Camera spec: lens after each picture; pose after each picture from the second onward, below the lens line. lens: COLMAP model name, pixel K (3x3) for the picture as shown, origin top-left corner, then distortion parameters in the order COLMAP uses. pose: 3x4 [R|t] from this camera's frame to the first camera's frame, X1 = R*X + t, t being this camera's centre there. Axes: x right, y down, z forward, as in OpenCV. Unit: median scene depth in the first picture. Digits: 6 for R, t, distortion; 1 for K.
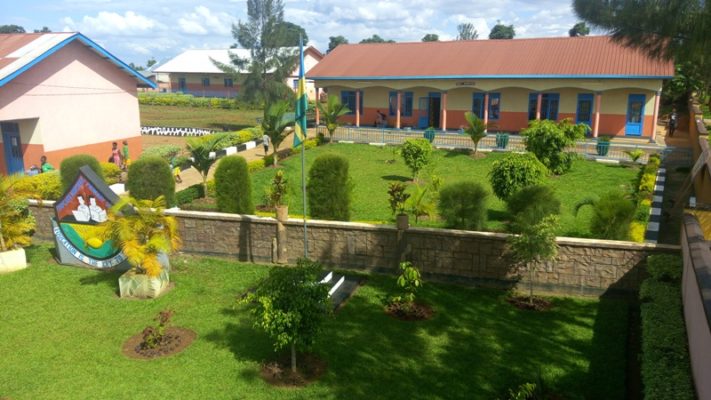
lens RADIAL K [[554.2, 0, 355.5], [0, 554.2, 199.9], [0, 0, 1]] dist [0.076739, -0.123533]
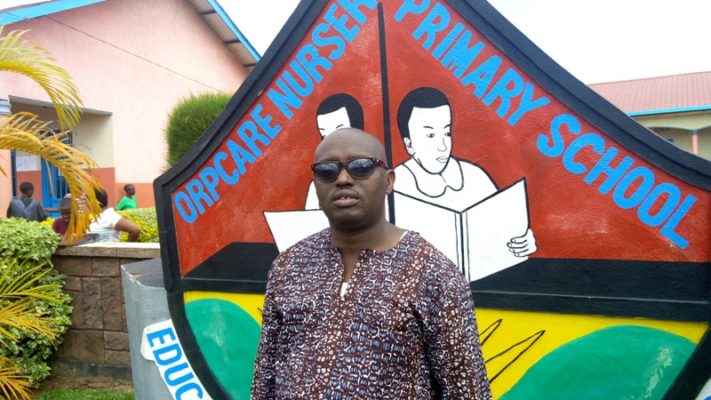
lens RADIAL K [[554.2, 0, 355.8], [0, 554.2, 201.1], [0, 0, 1]] dist [0.076739, -0.123533]
pose [[0.994739, -0.005539, -0.102290, -0.470643], [-0.017438, 0.974808, -0.222364, 0.052532], [0.100945, 0.222978, 0.969583, 0.856957]]
